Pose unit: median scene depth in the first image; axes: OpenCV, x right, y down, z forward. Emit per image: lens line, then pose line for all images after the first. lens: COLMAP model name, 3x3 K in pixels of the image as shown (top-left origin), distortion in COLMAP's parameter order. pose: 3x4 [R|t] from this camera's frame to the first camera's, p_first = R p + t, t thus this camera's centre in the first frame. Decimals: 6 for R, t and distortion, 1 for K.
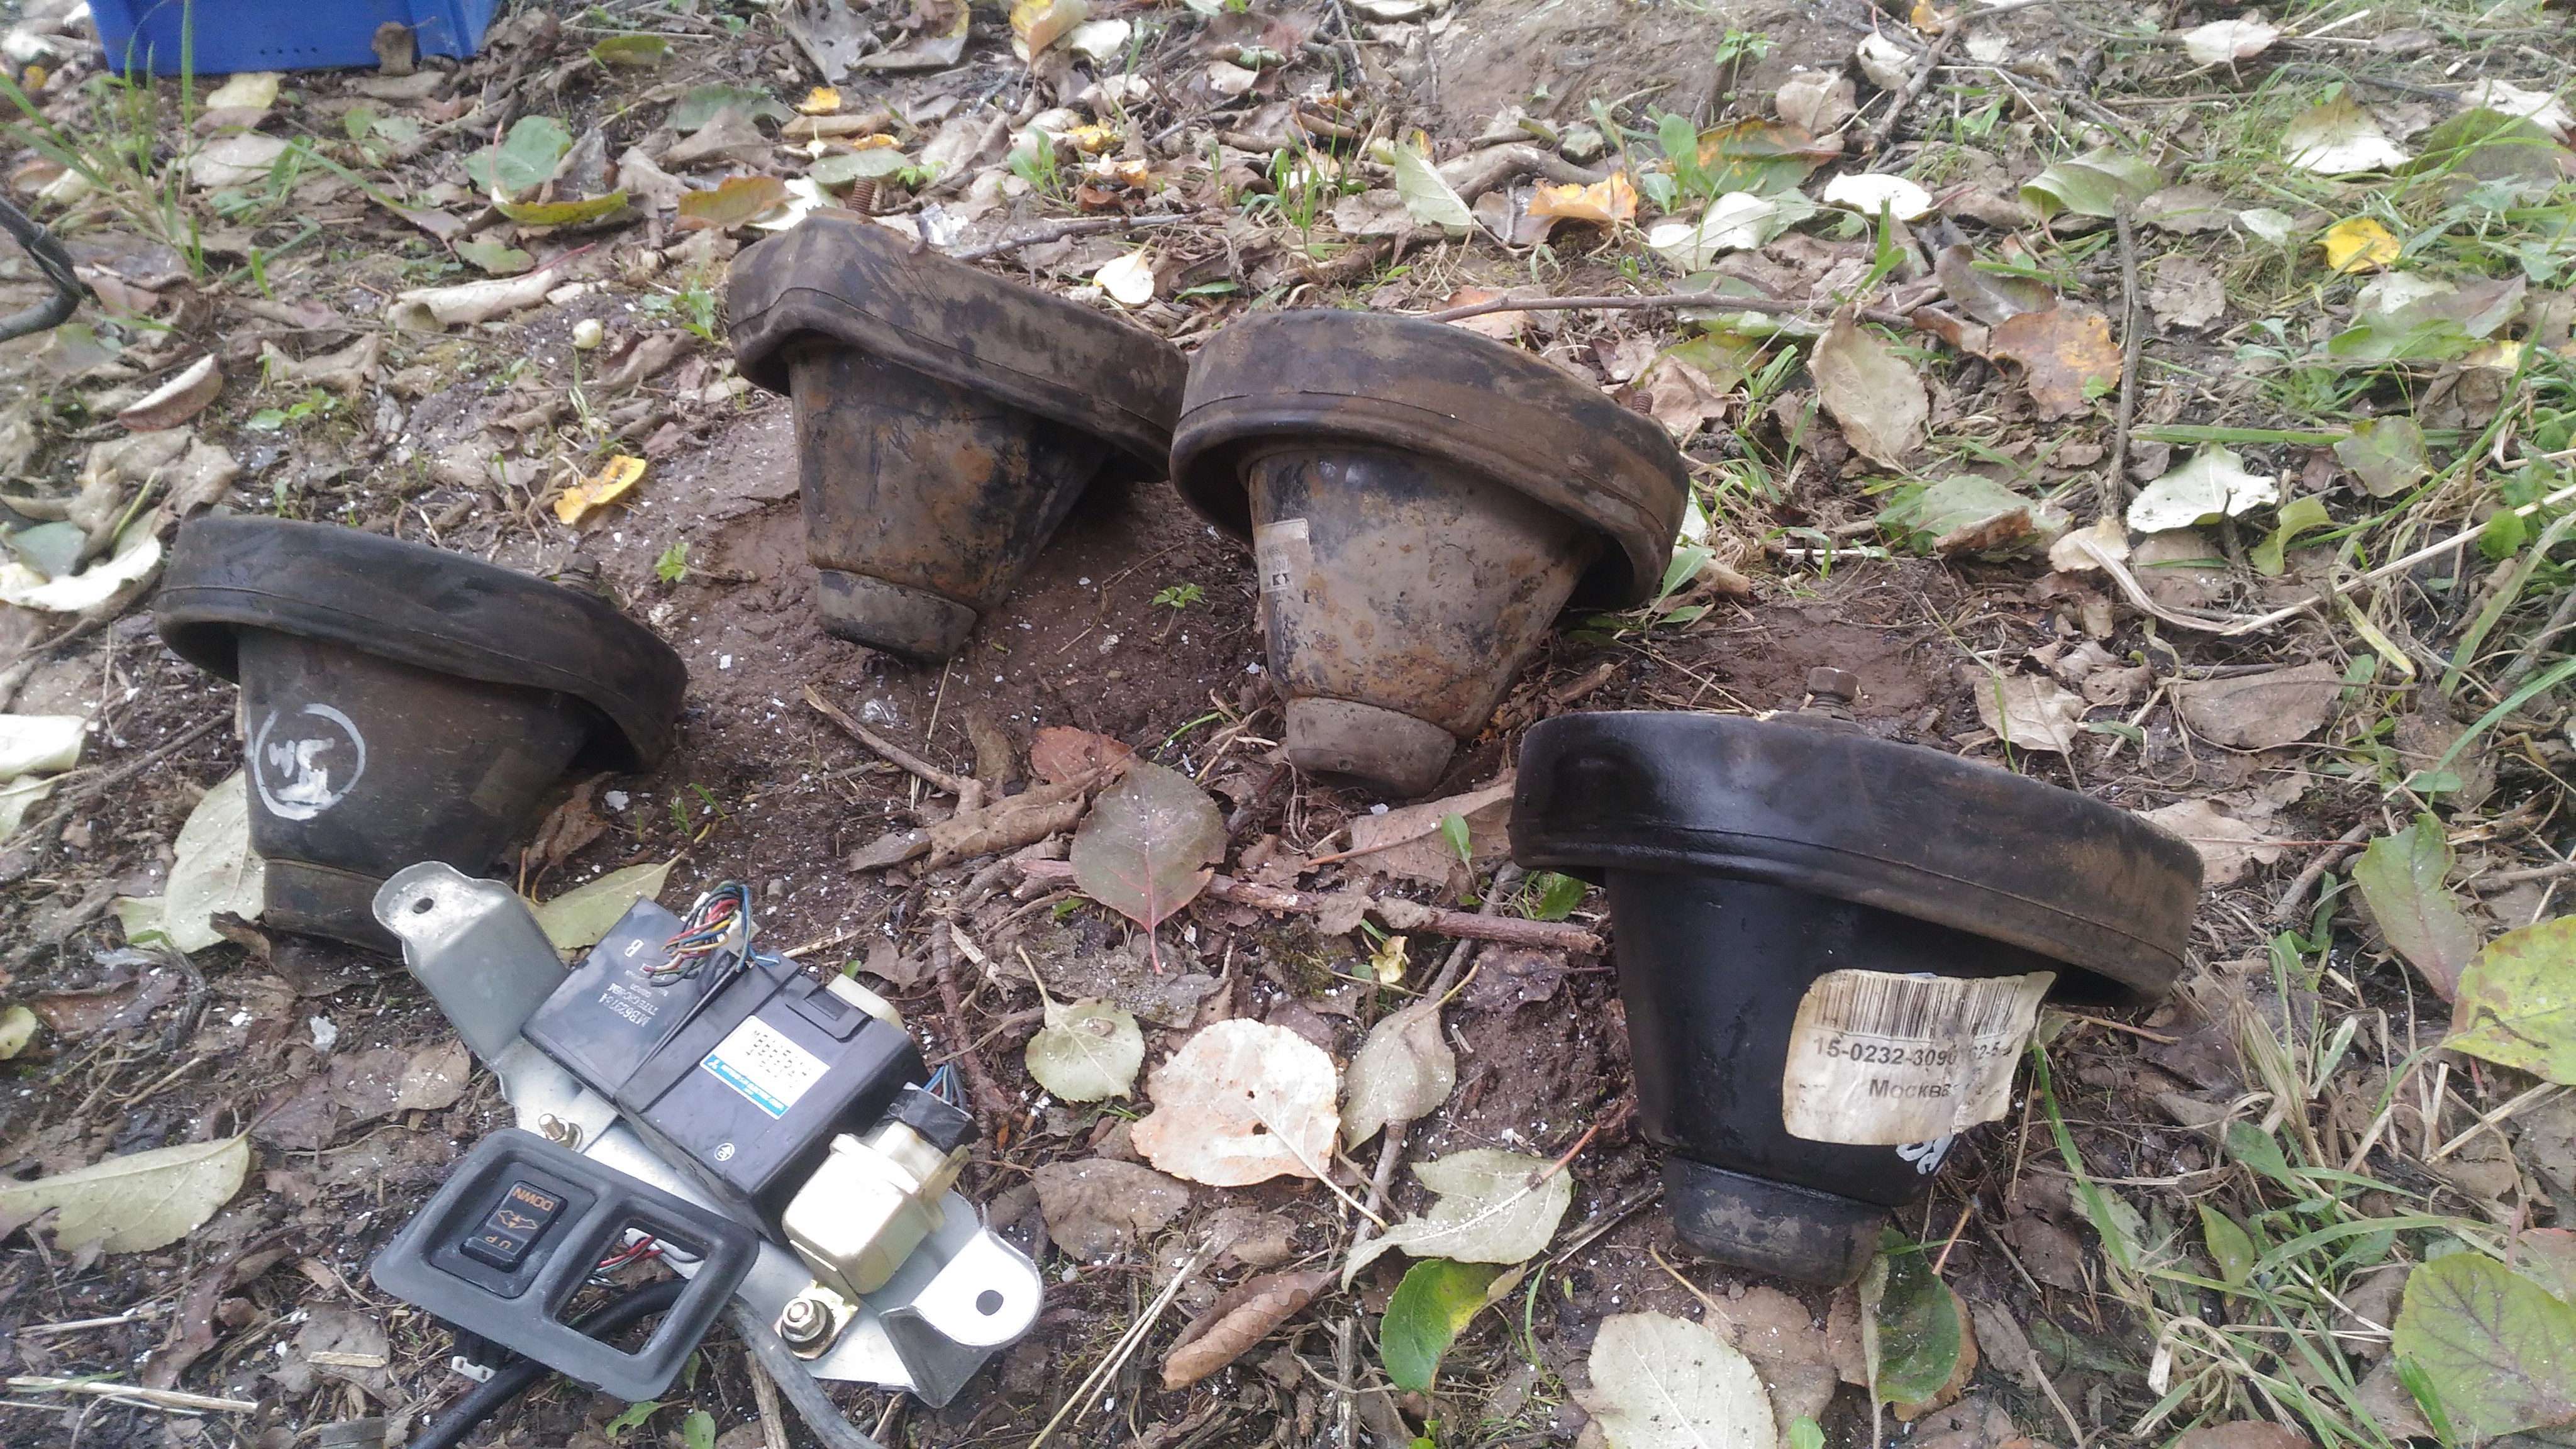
lens RADIAL K [[2091.7, 0, 1288.0], [0, 2091.7, 724.5], [0, 0, 1]] dist [0.074835, -0.143168]
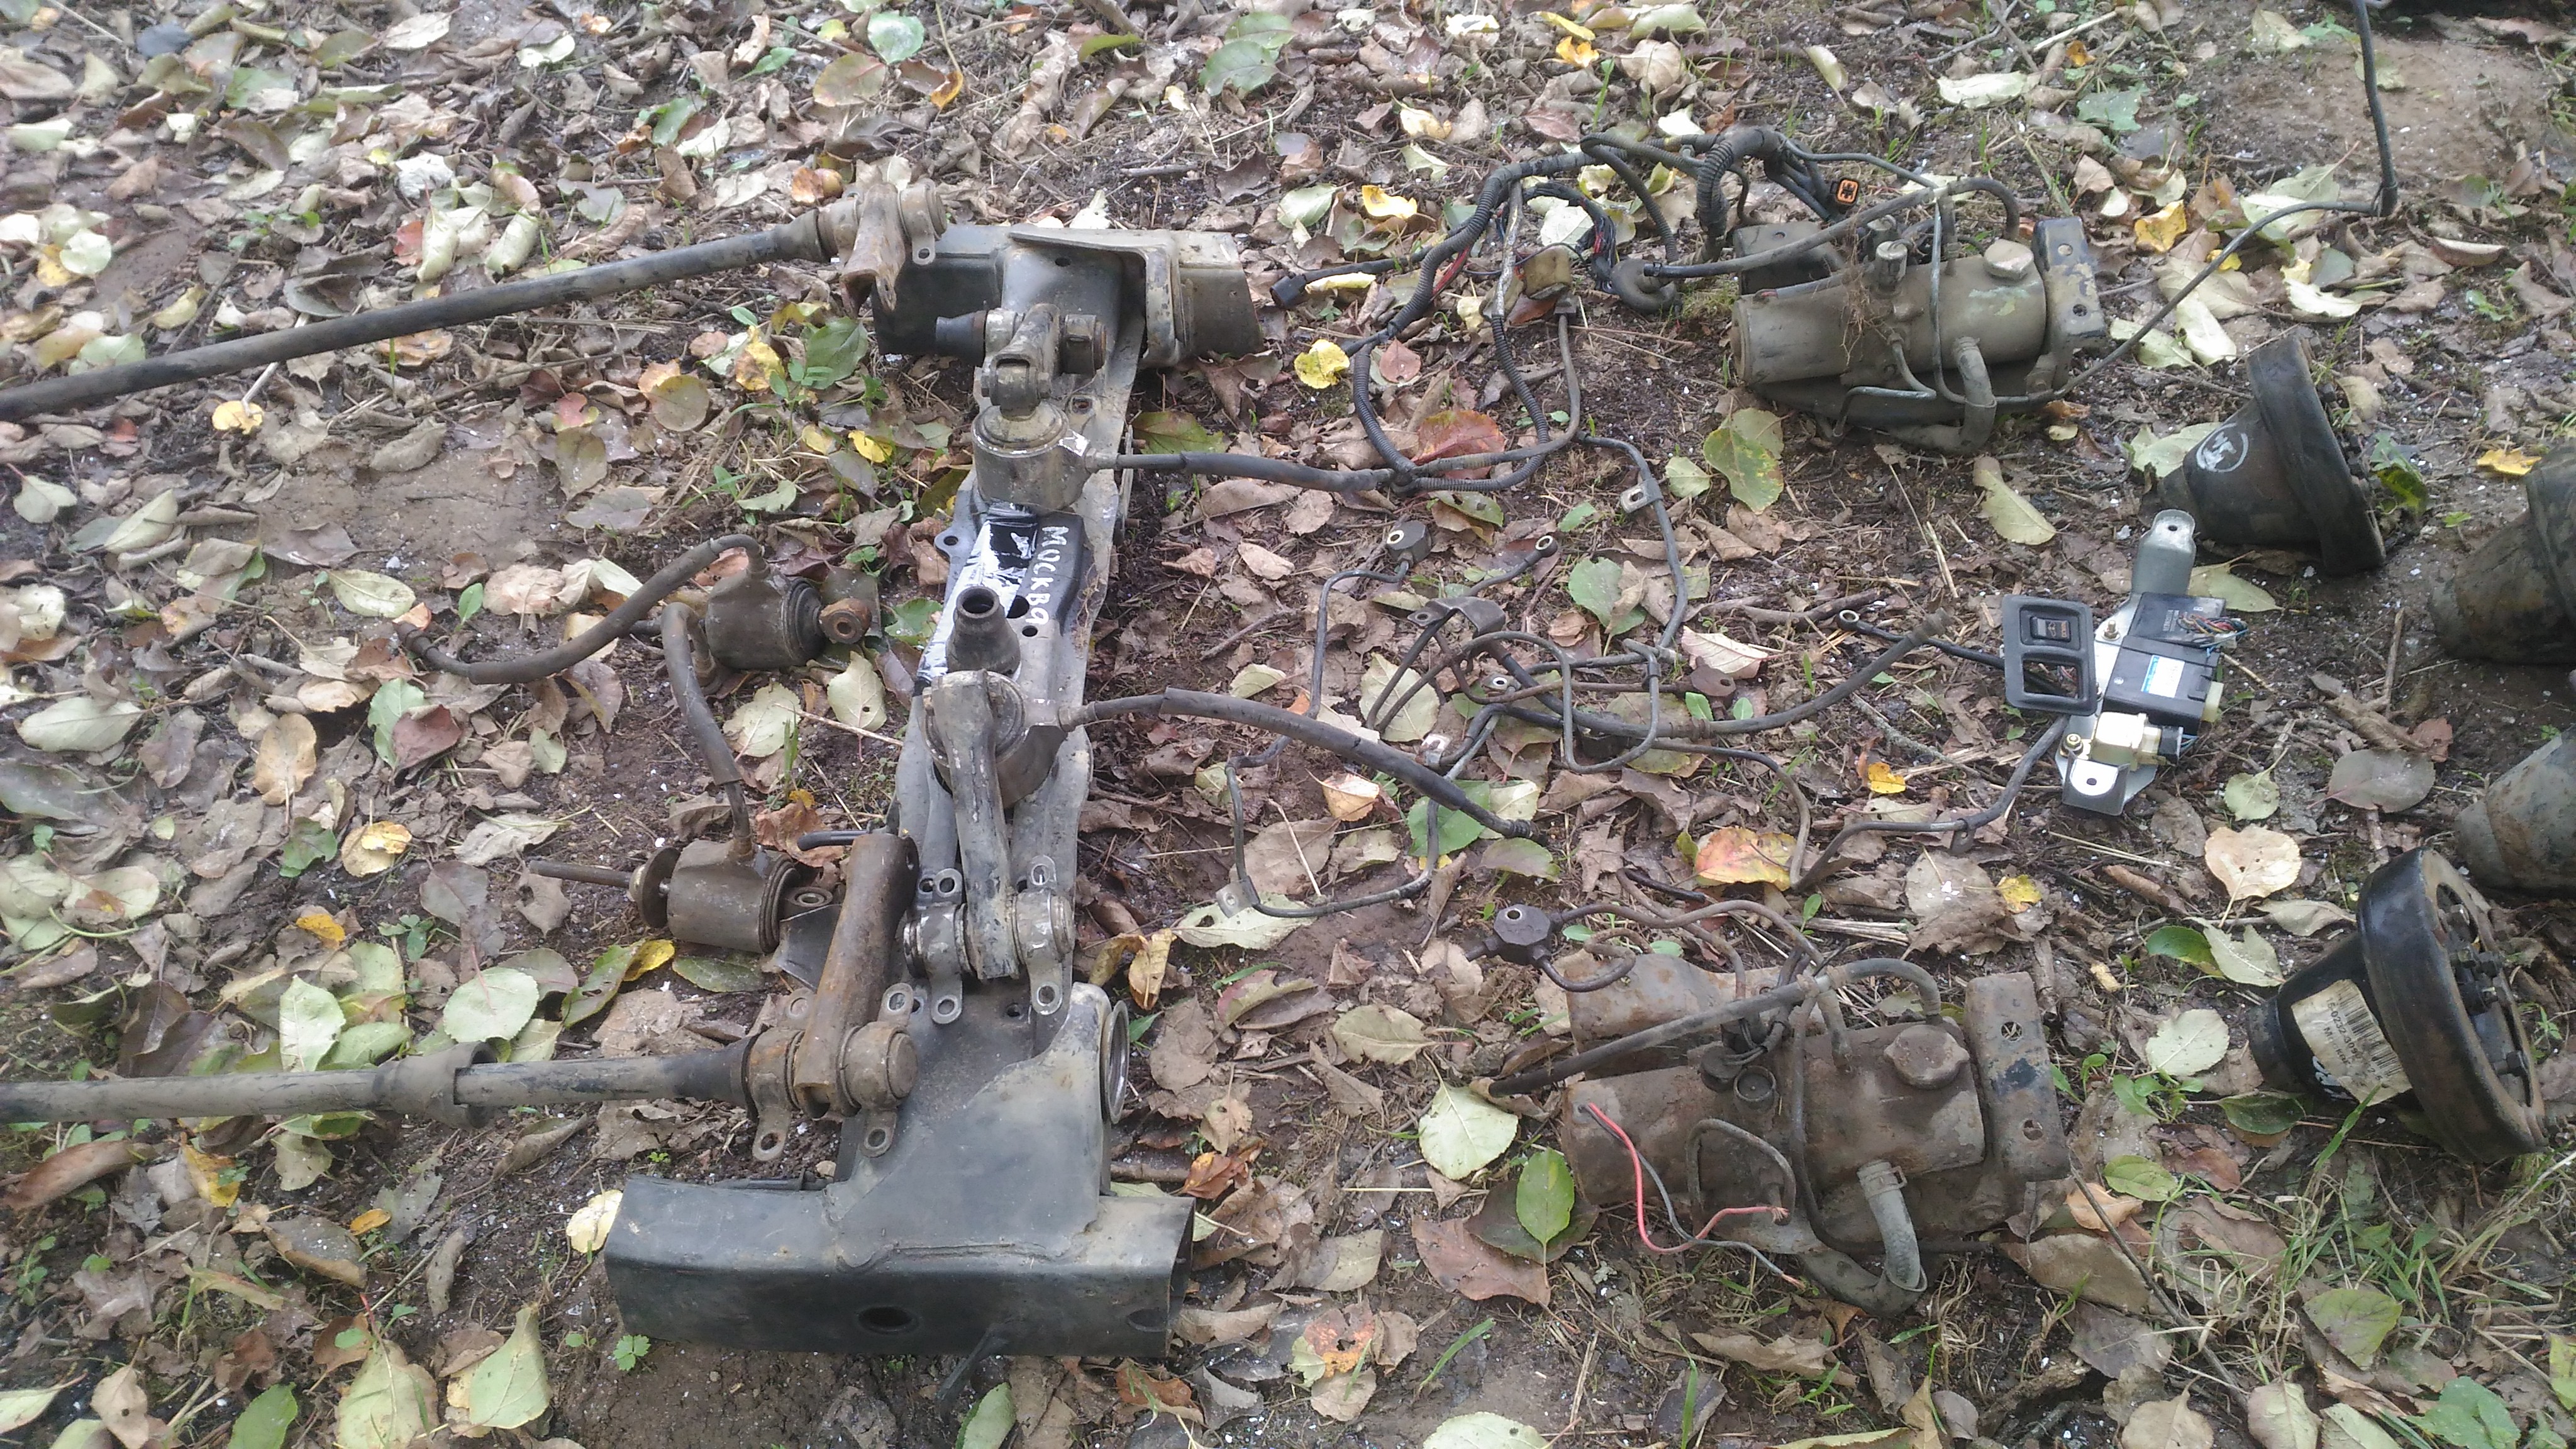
lens RADIAL K [[2091.7, 0, 1288.0], [0, 2091.7, 724.5], [0, 0, 1]] dist [0.074835, -0.143168]
pose [[0.217980, 0.789307, -0.574002, 0.867067], [-0.604420, 0.570959, 0.555591, -0.487815], [0.766264, 0.225831, 0.601531, -1.061811]]
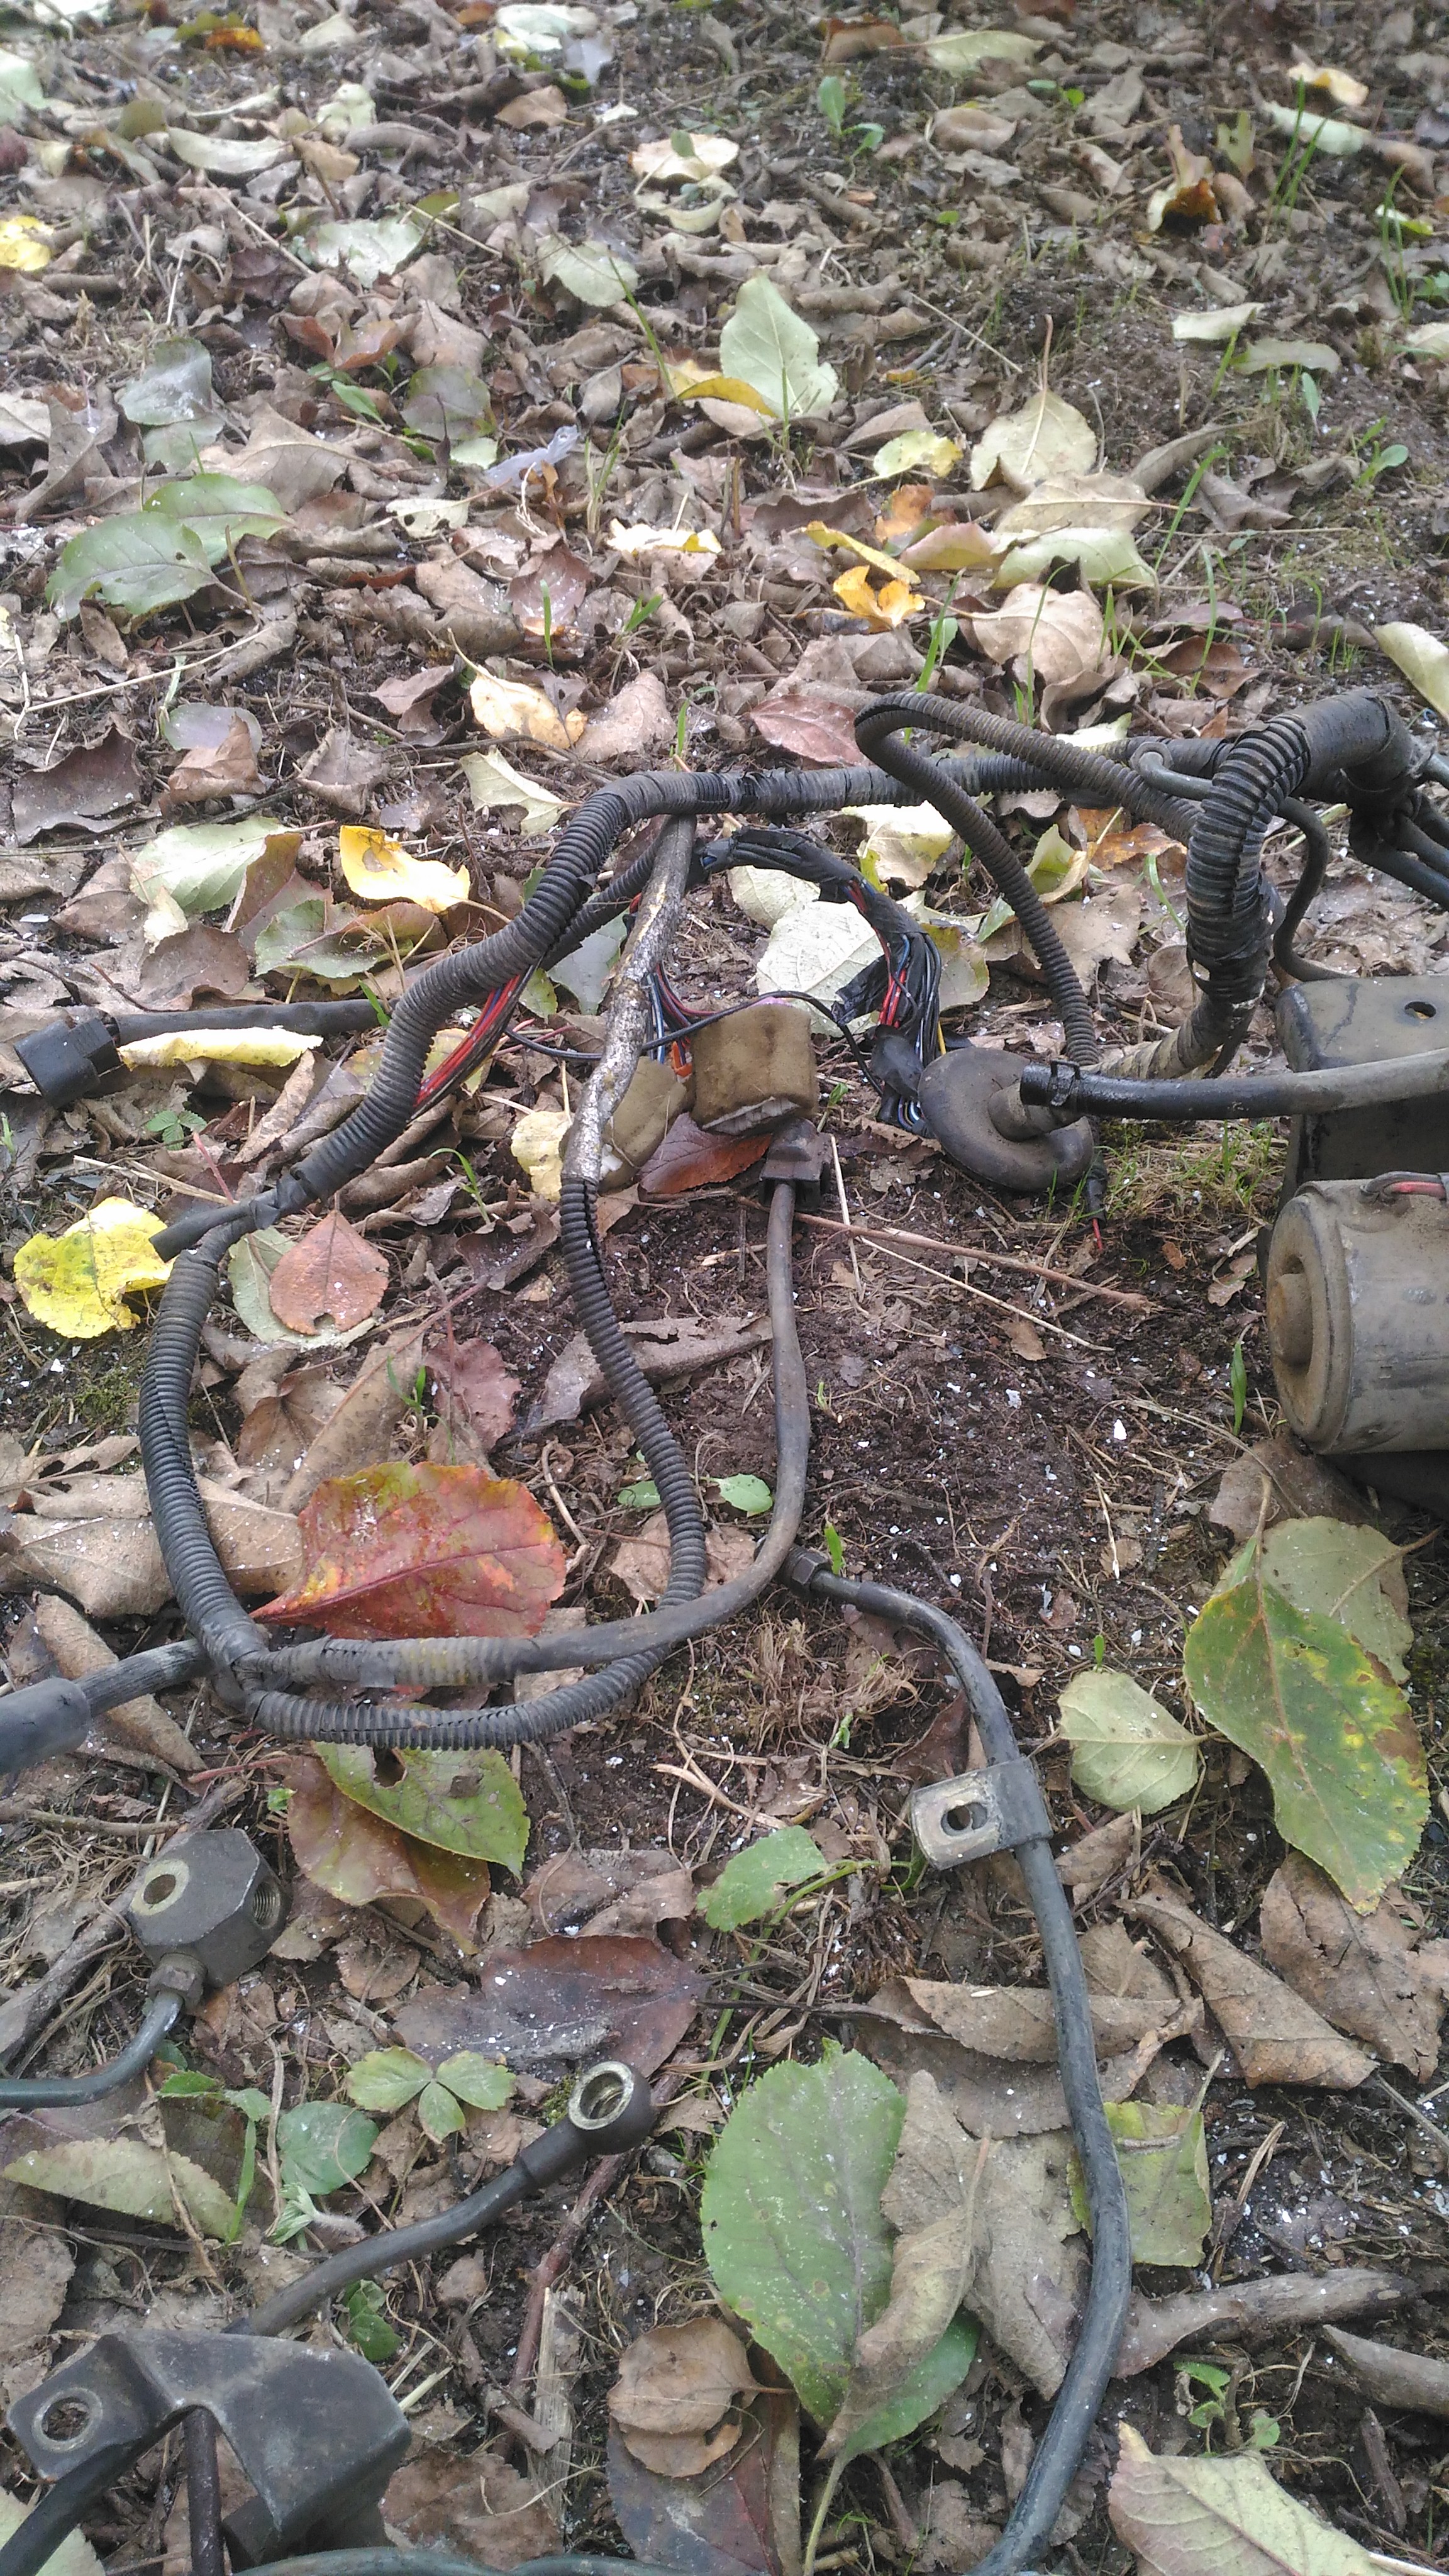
lens RADIAL K [[2141.9, 0, 720.2], [0, 2141.9, 1271.0], [0, 0, 1]] dist [0.071062, -0.162044]
pose [[0.202116, 0.737136, -0.644810, -0.351400], [-0.672896, 0.582905, 0.455447, 0.086580], [0.711589, 0.341837, 0.613830, 0.092687]]
